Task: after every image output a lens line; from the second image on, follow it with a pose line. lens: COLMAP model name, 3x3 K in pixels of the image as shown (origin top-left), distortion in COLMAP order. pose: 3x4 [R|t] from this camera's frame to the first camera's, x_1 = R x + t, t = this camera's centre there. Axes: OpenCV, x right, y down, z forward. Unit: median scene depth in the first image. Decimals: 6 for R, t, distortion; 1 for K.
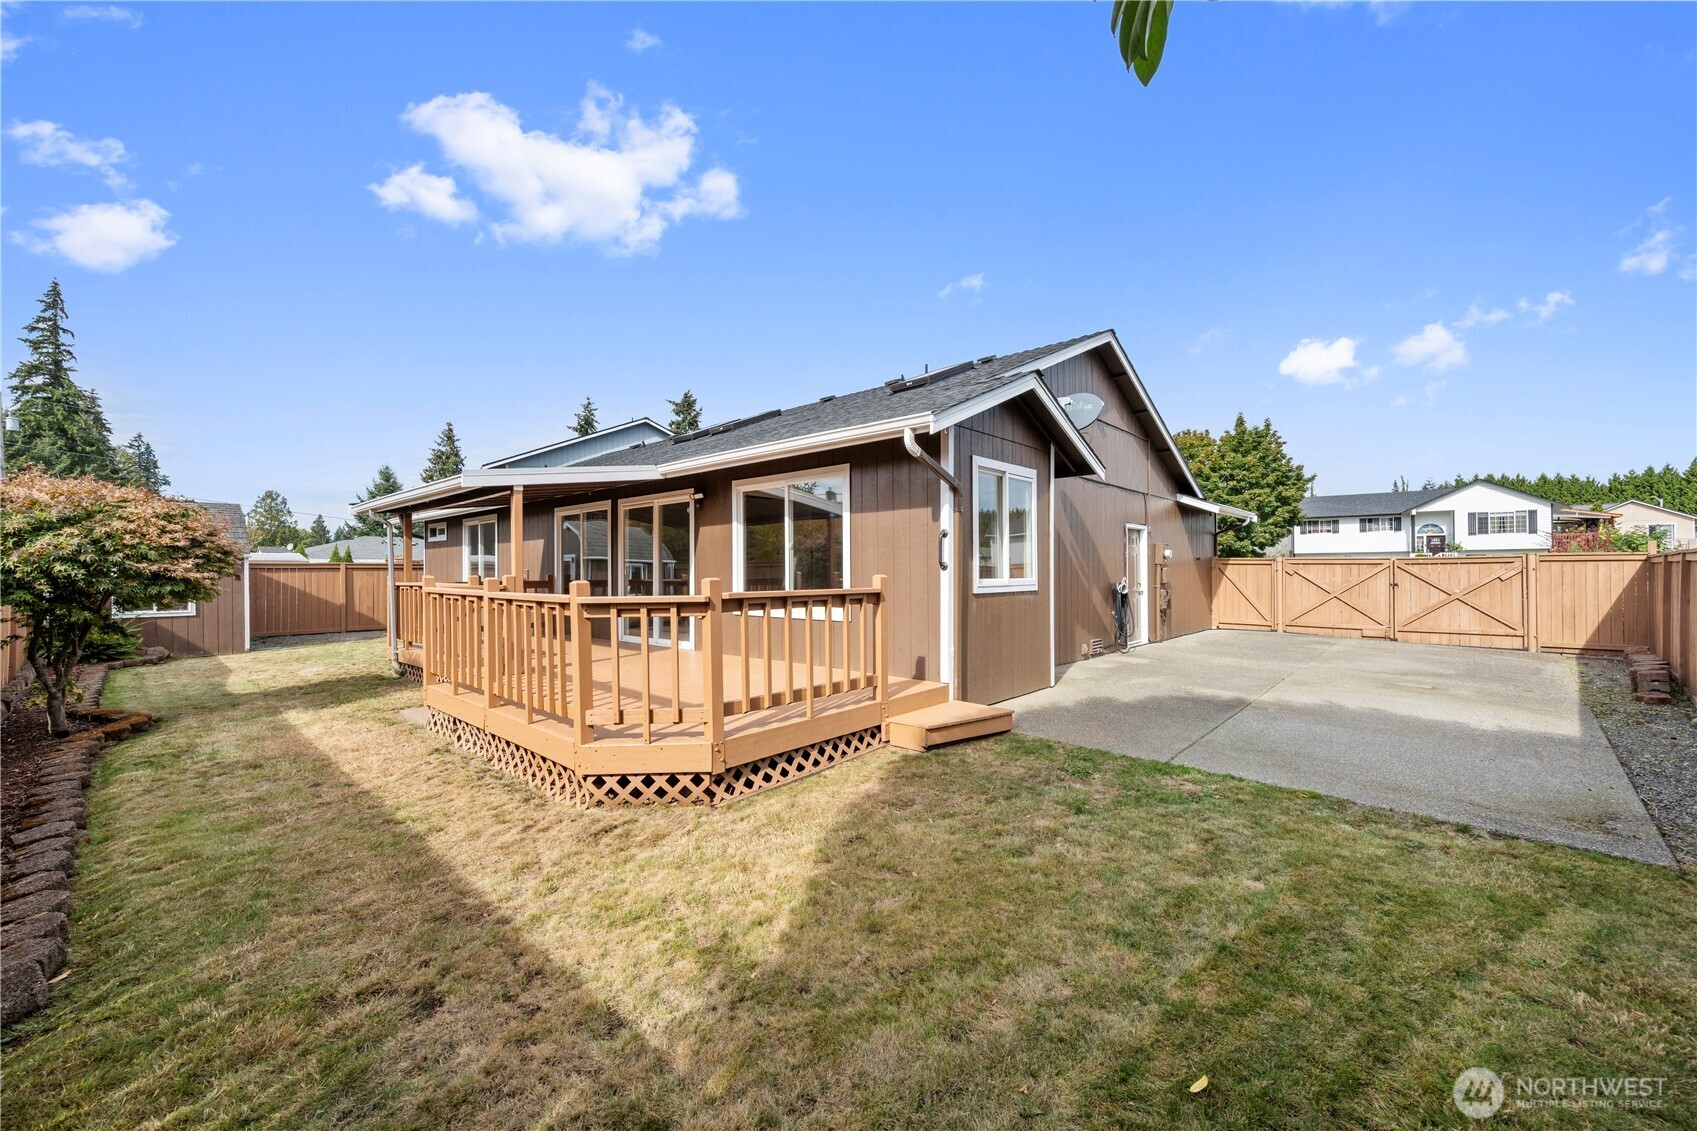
lens RADIAL K [[681.8, 0, 850.6], [0, 681.8, 573.5], [0, 0, 1]] dist [0.001613, 0.000056]
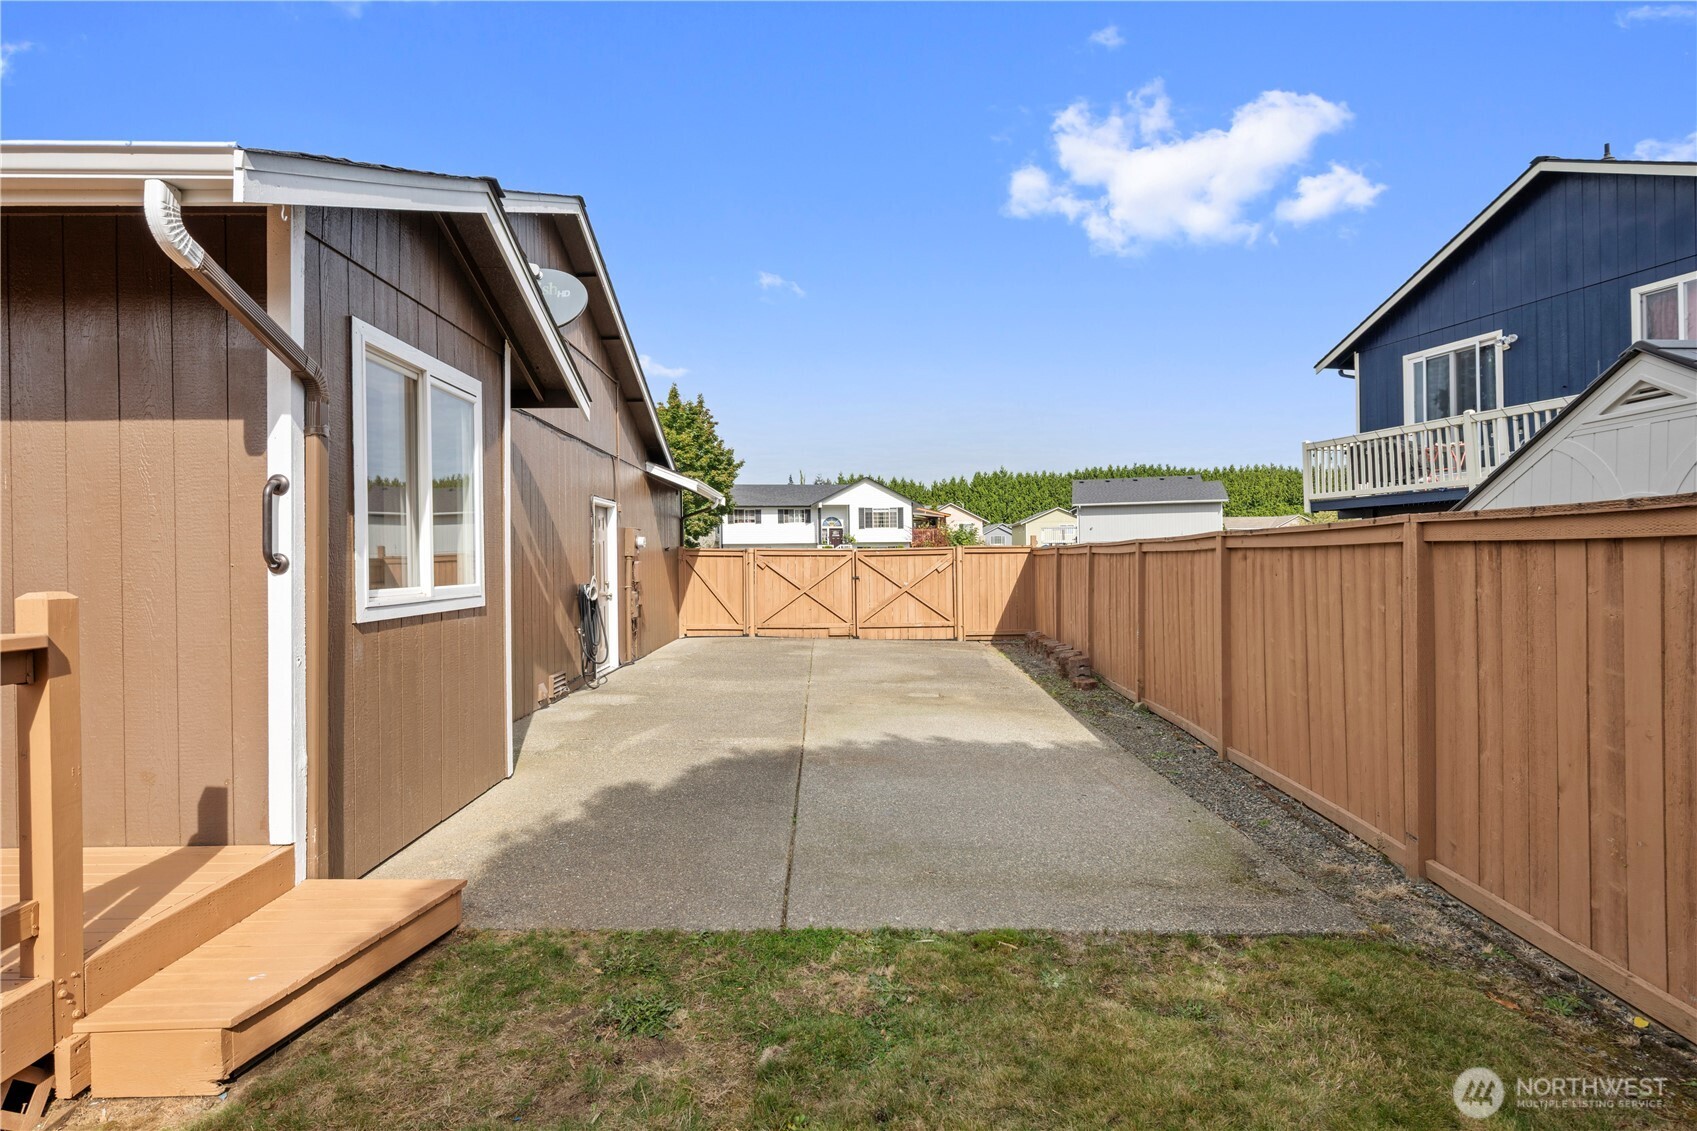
lens RADIAL K [[824.0, 0, 848.7], [0, 824.0, 560.5], [0, 0, 1]] dist [-0.002956, -0.000472]
pose [[0.730341, -0.004087, 0.683070, 0.029402], [0.009194, 0.999950, -0.003847, -0.004485], [-0.683021, 0.009090, 0.730342, 0.239056]]
